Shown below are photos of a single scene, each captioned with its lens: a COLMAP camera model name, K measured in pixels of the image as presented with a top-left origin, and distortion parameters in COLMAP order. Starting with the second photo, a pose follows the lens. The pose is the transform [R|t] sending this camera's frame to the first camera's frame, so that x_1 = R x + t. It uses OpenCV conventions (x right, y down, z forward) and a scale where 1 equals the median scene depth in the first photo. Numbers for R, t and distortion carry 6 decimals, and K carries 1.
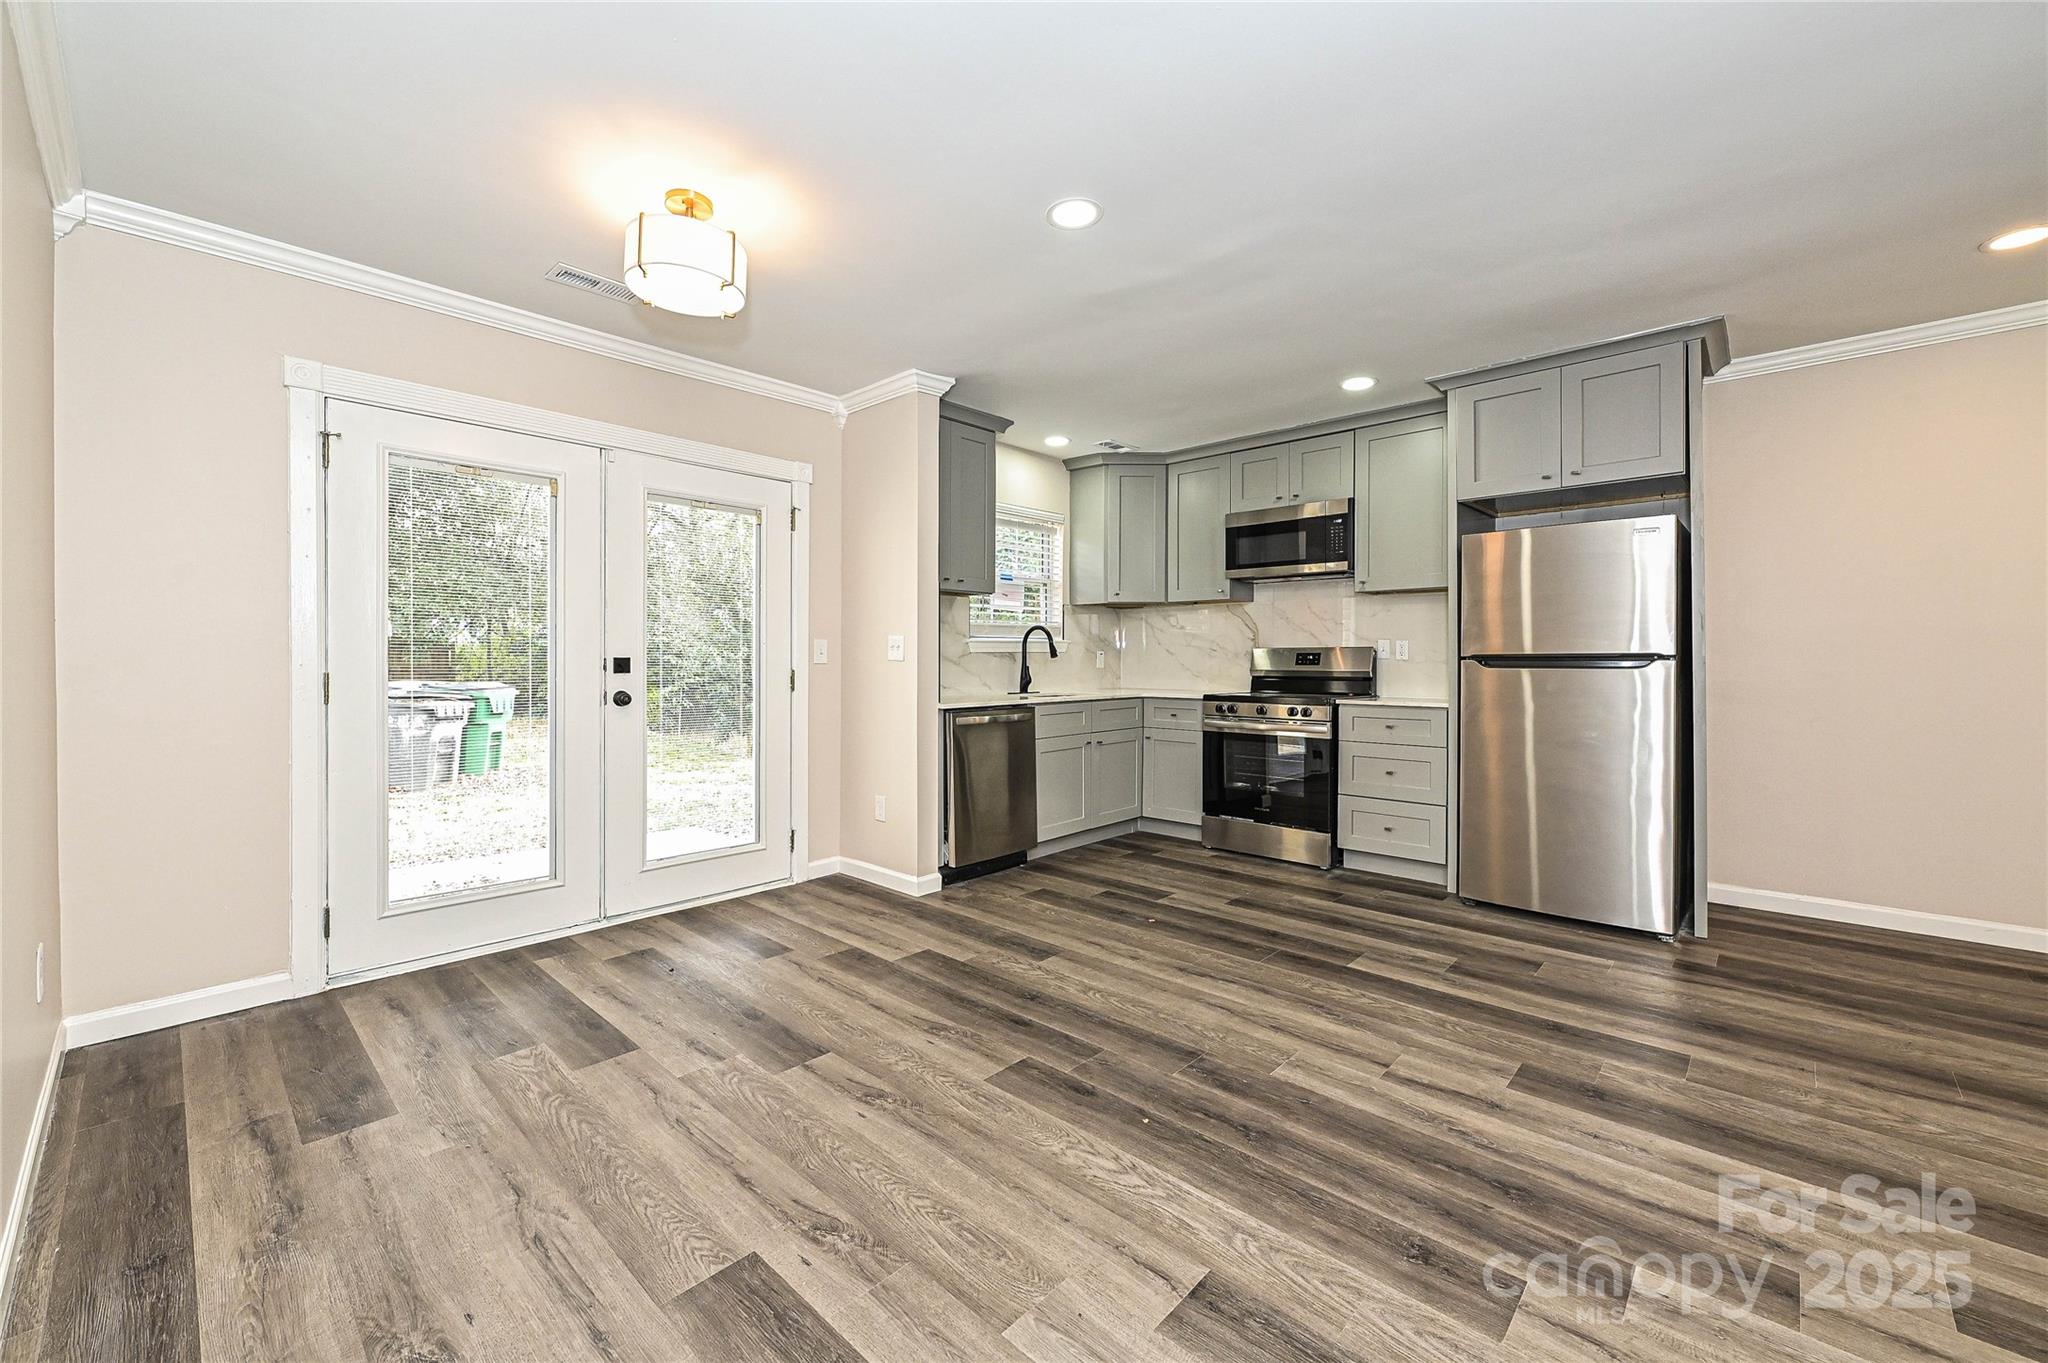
lens RADIAL K [[822.8, 0, 1022.1], [0, 822.8, 656.0], [0, 0, 1]] dist [0.000510, -0.000058]
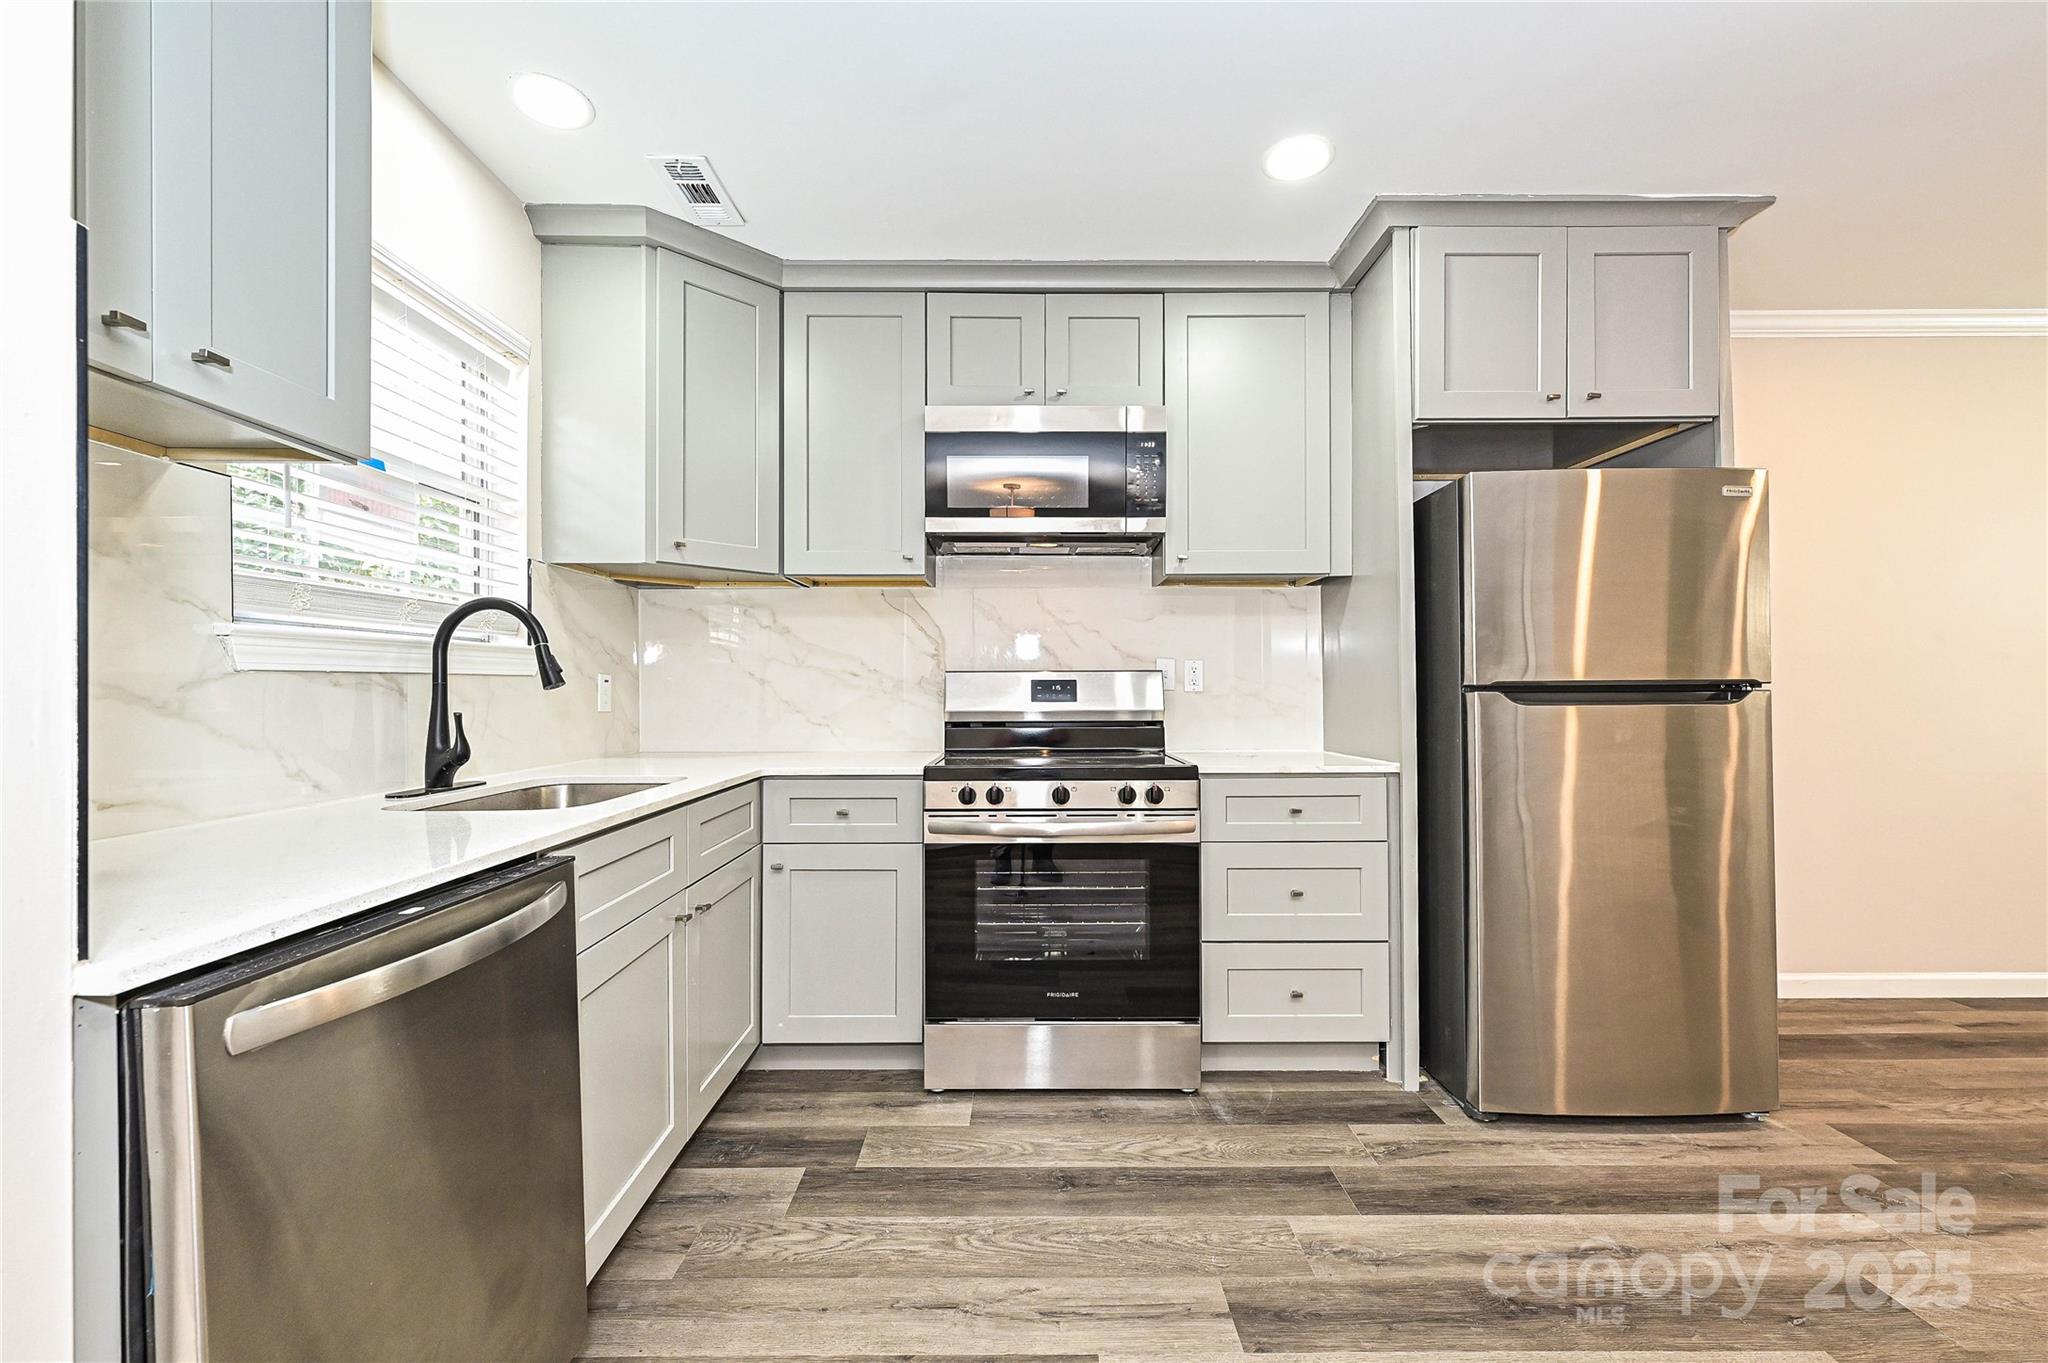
lens RADIAL K [[831.1, 0, 1024.0], [0, 831.1, 681.5], [0, 0, 1]] dist [0.000946, 0.000071]
pose [[0.721963, 0.004353, 0.691918, -0.074607], [0.000240, 0.999979, -0.006542, 0.001470], [-0.691931, 0.004889, 0.721947, 0.689551]]
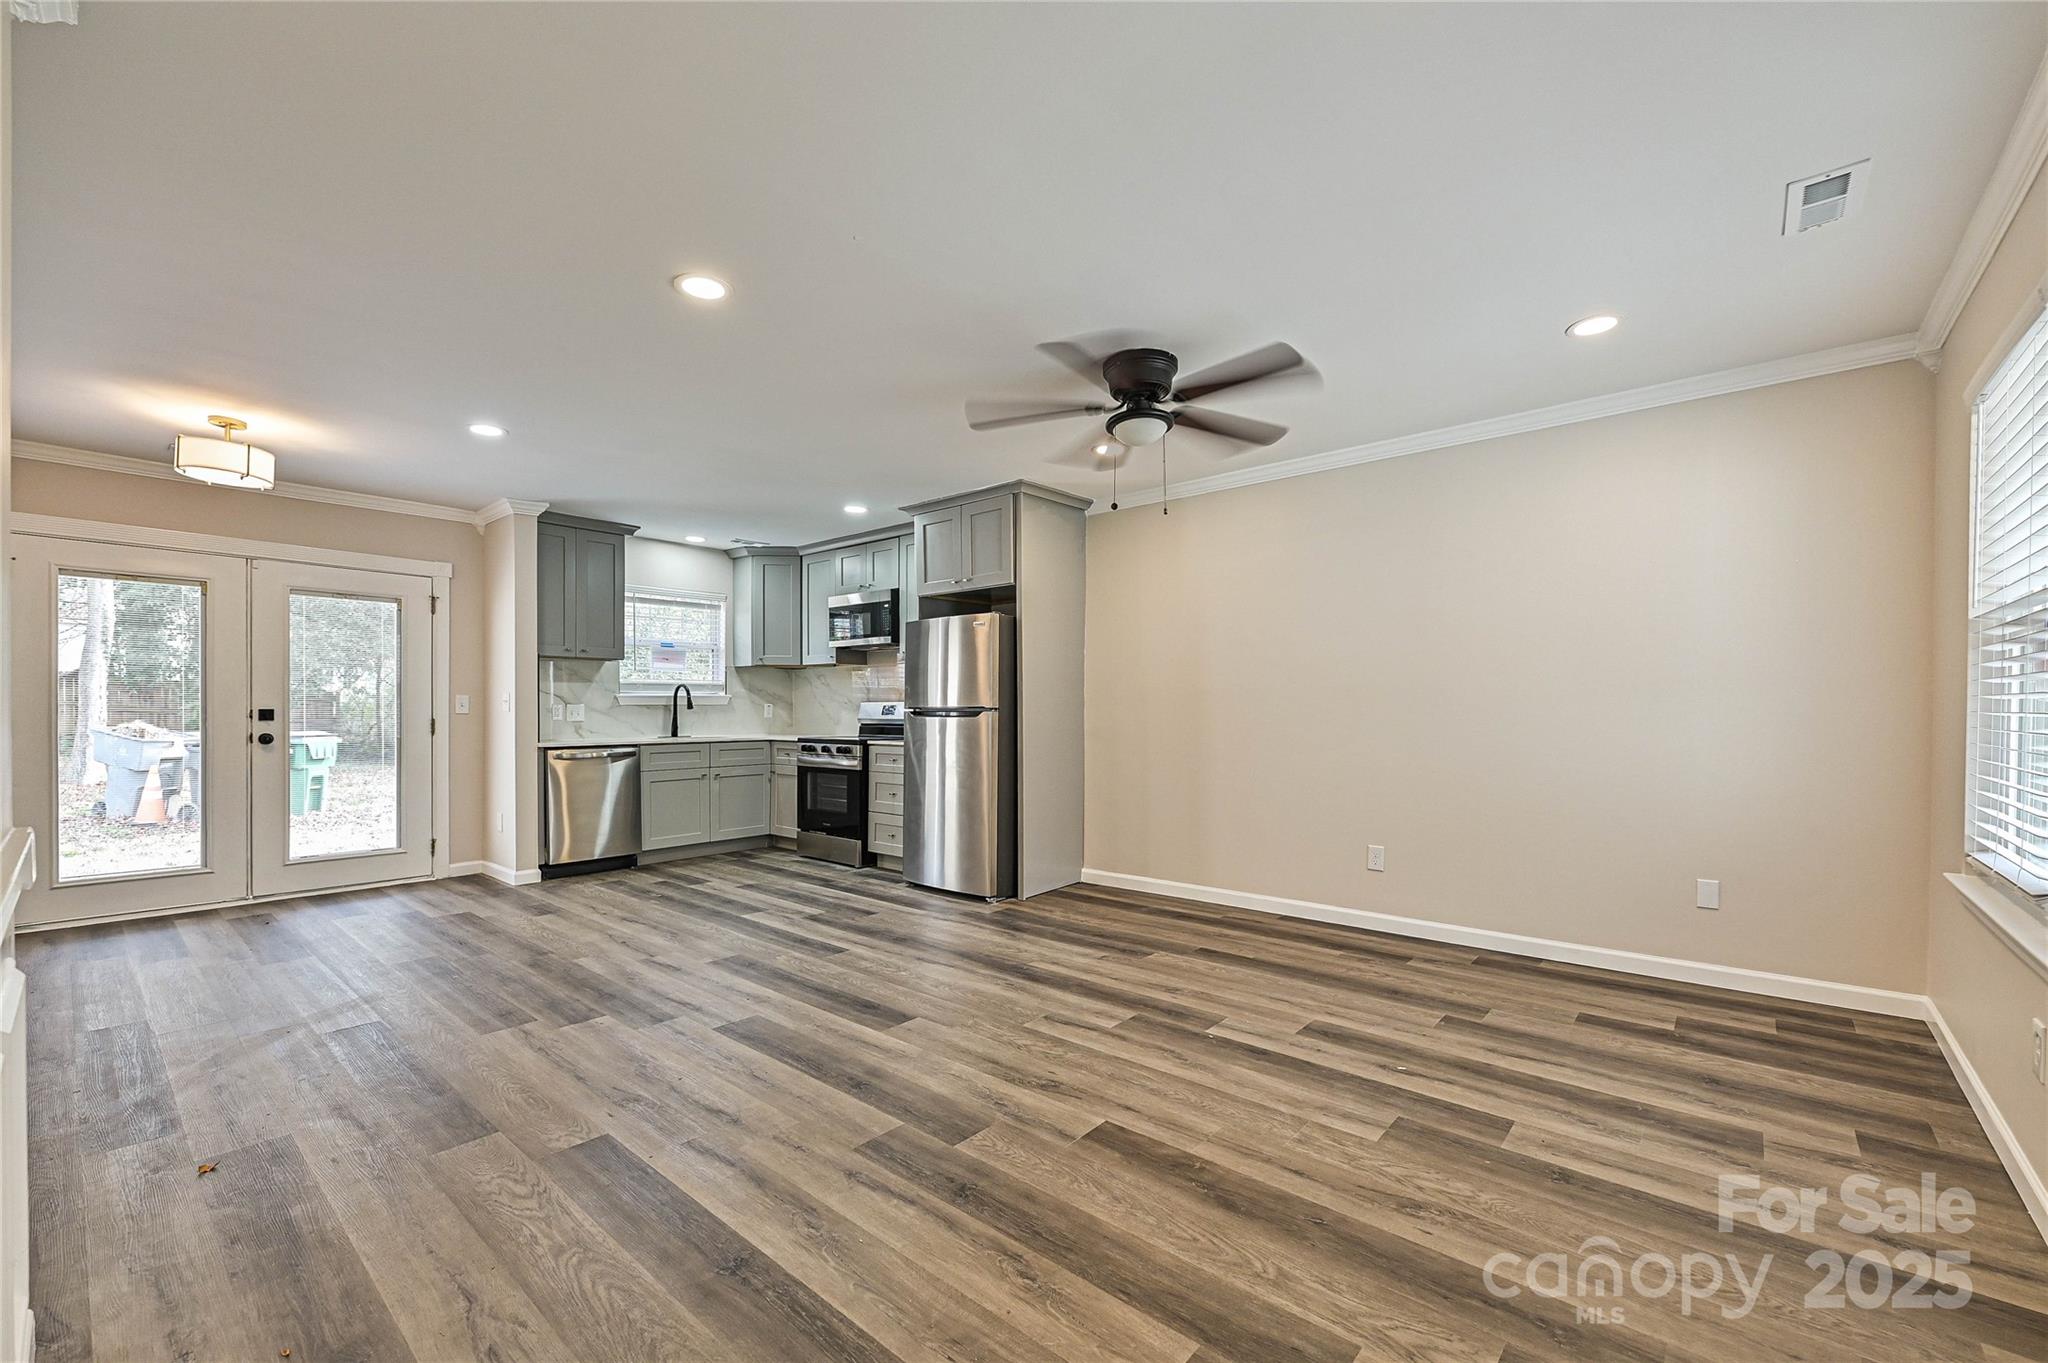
lens RADIAL K [[836.8, 0, 1031.1], [0, 836.8, 710.7], [0, 0, 1]] dist [-0.000054, 0.000058]
pose [[0.998786, 0.000707, 0.049245, 0.583676], [-0.000908, 0.999991, 0.004061, -0.002151], [-0.049241, -0.004101, 0.998778, -0.374241]]
